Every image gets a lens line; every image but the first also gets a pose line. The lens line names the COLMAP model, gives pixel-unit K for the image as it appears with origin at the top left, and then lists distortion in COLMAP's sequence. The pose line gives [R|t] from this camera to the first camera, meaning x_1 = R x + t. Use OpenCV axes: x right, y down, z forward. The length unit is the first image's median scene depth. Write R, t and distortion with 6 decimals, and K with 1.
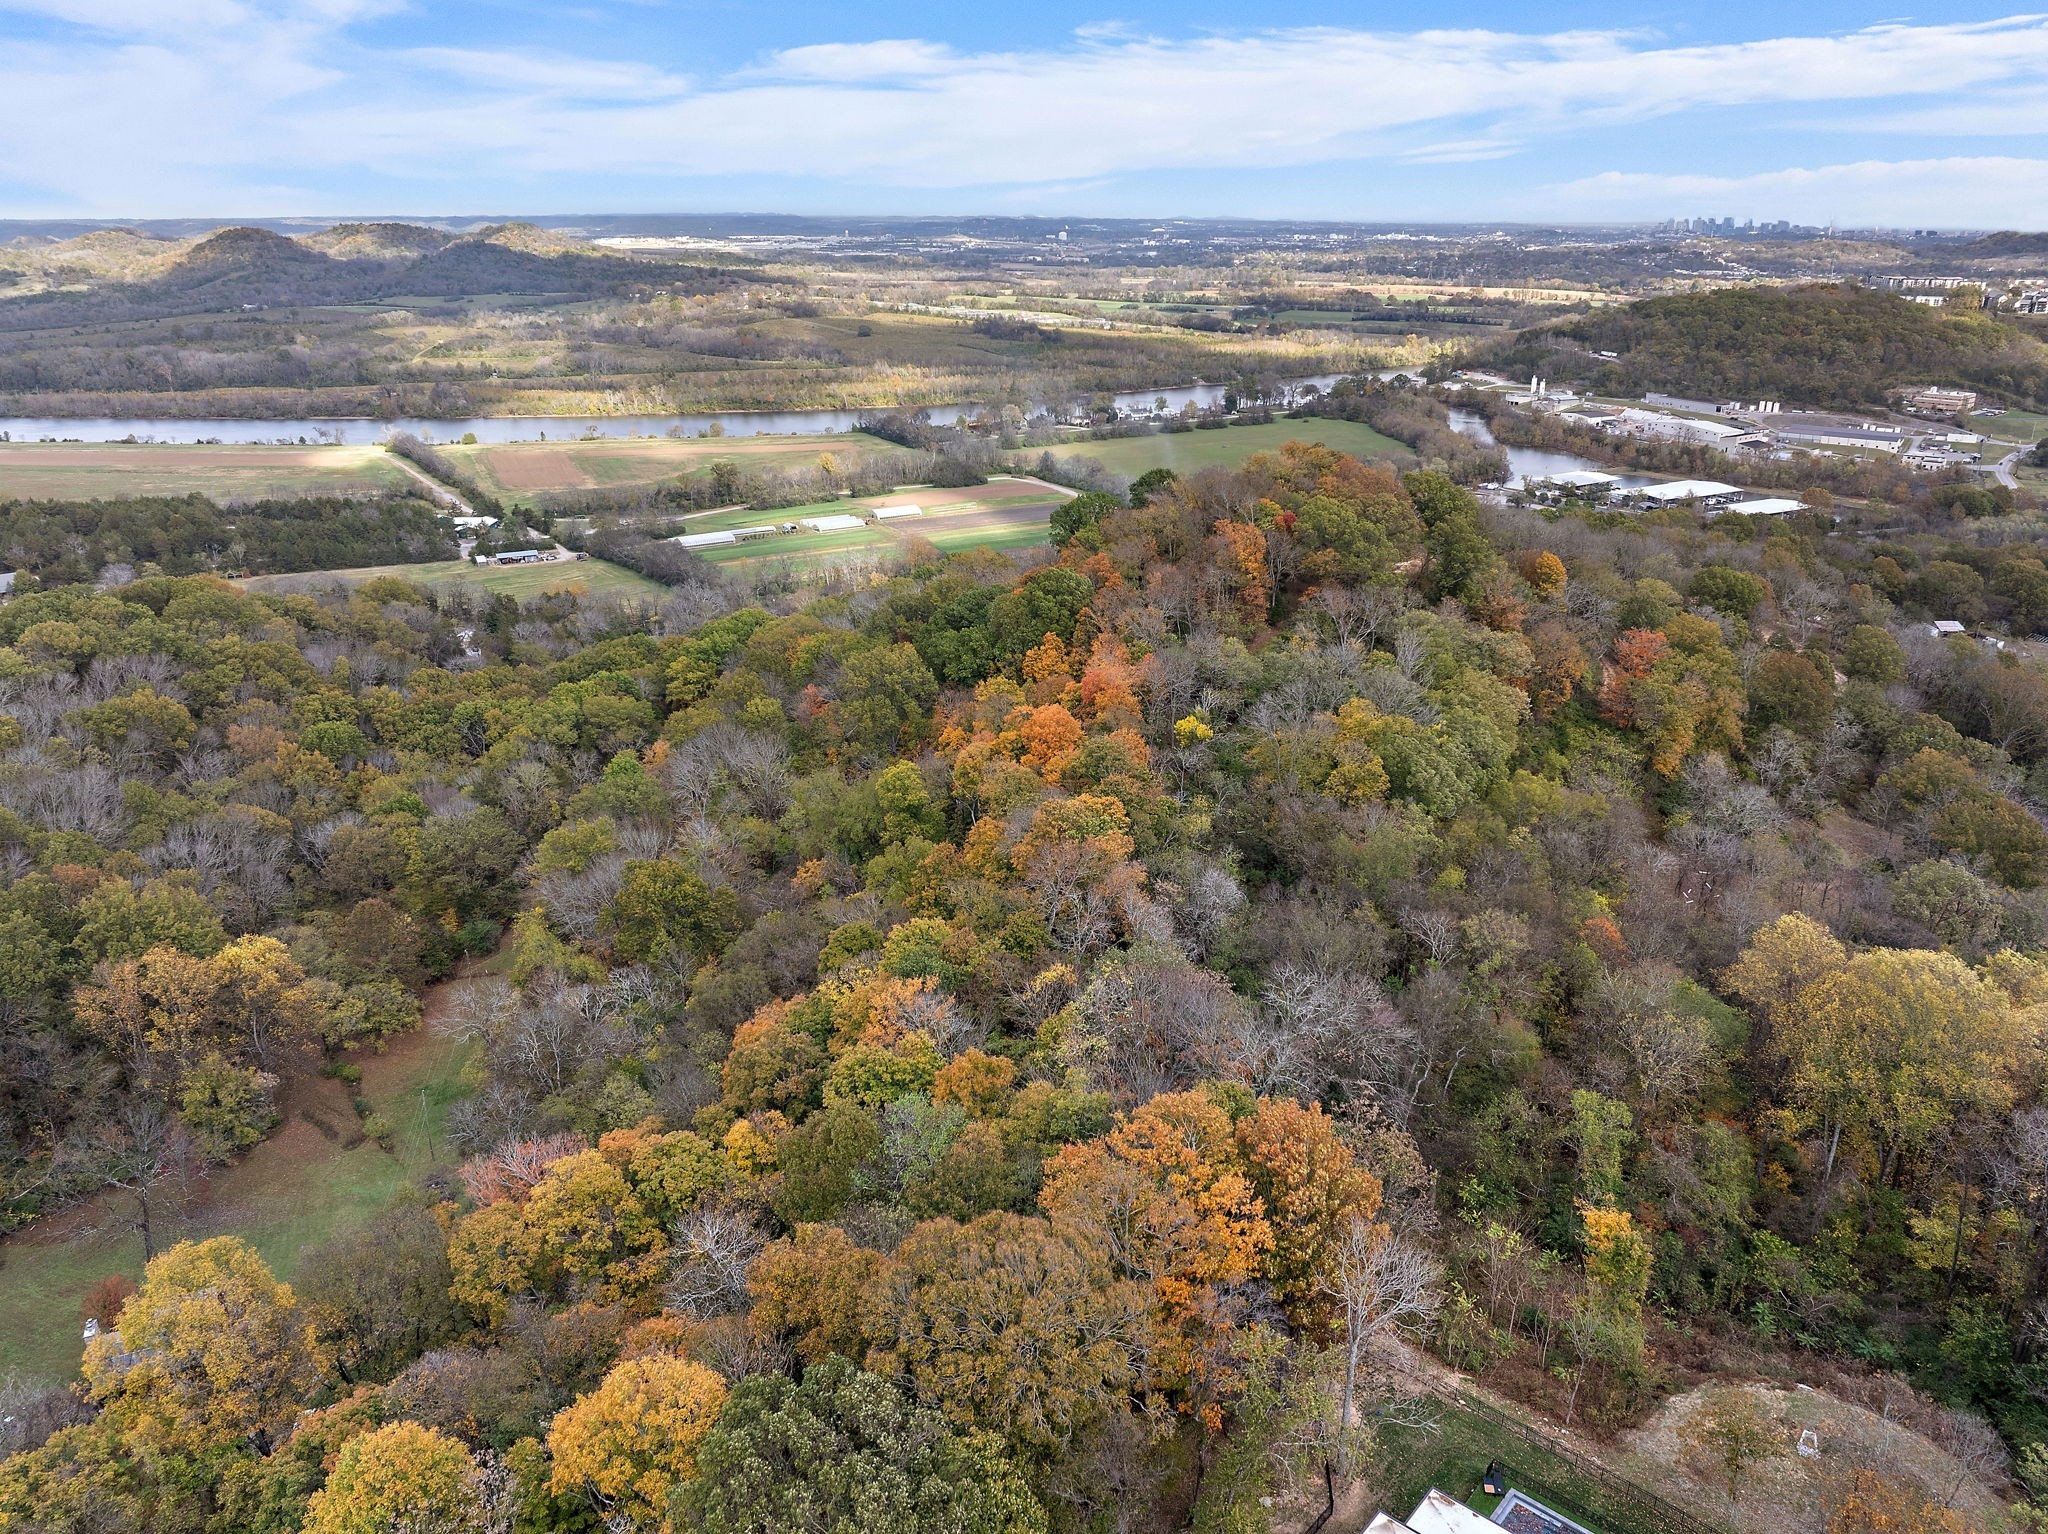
lens RADIAL K [[1461.7, 0, 1034.0], [0, 1461.7, 776.0], [0, 0, 1]] dist [-0.027478, -0.020110]
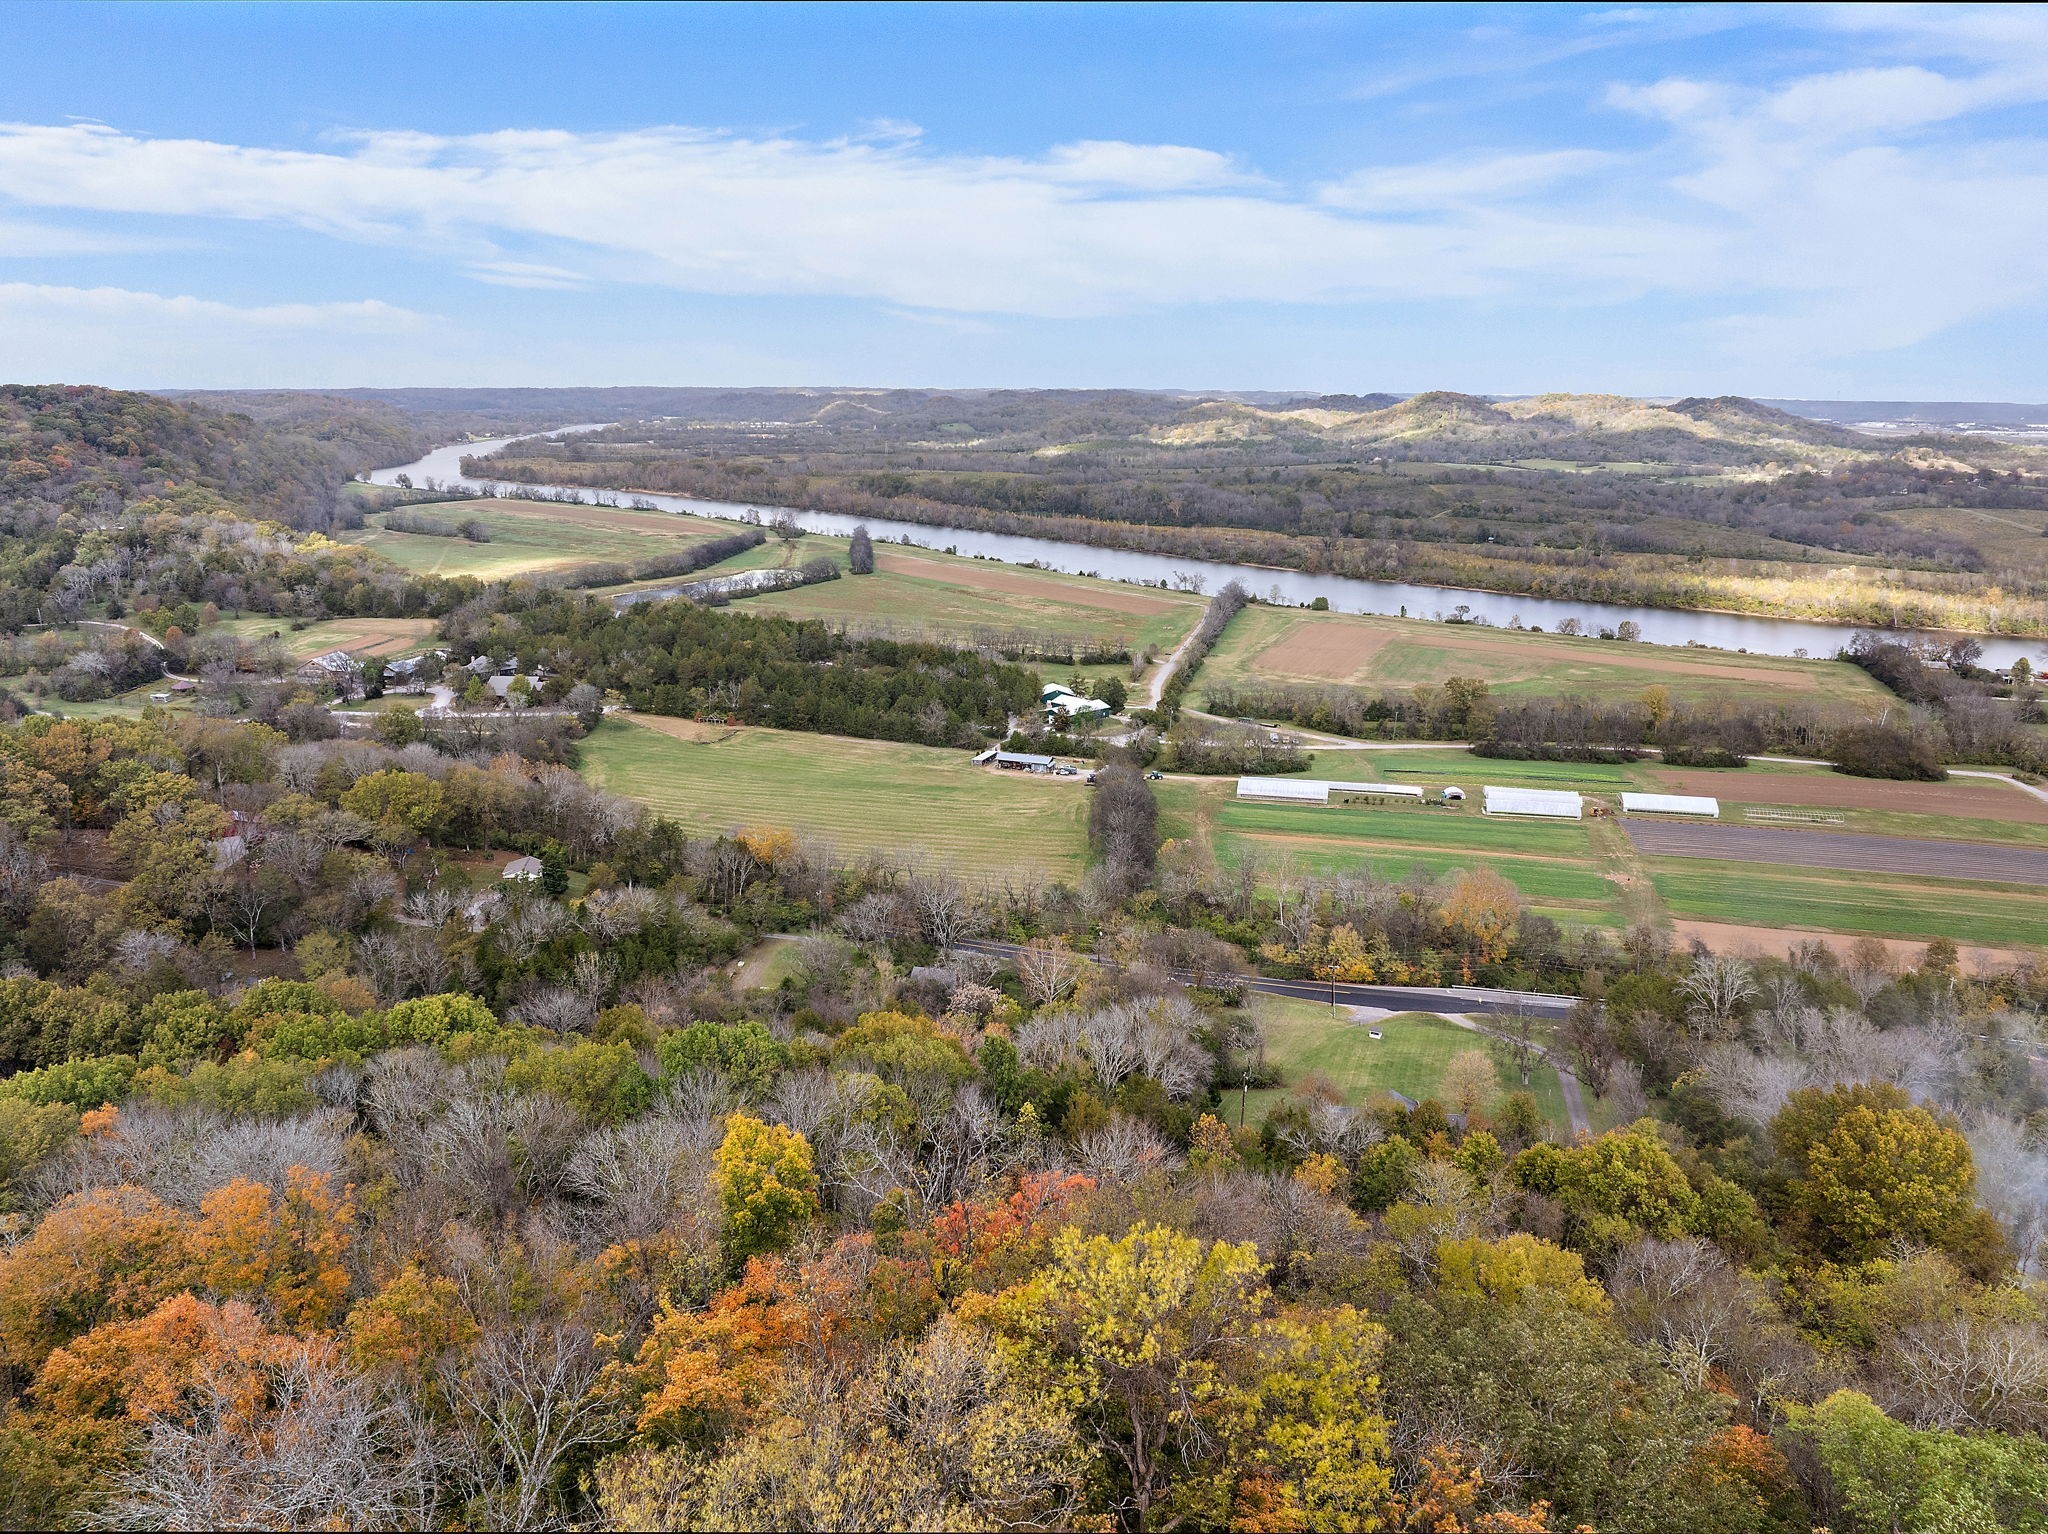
lens RADIAL K [[1461.7, 0, 1034.0], [0, 1461.7, 776.0], [0, 0, 1]] dist [-0.027478, -0.020110]
pose [[0.690596, 0.186636, -0.698745, 0.085614], [-0.266400, 0.963845, -0.005849, -0.084210], [0.672390, 0.190185, 0.715347, 0.298093]]
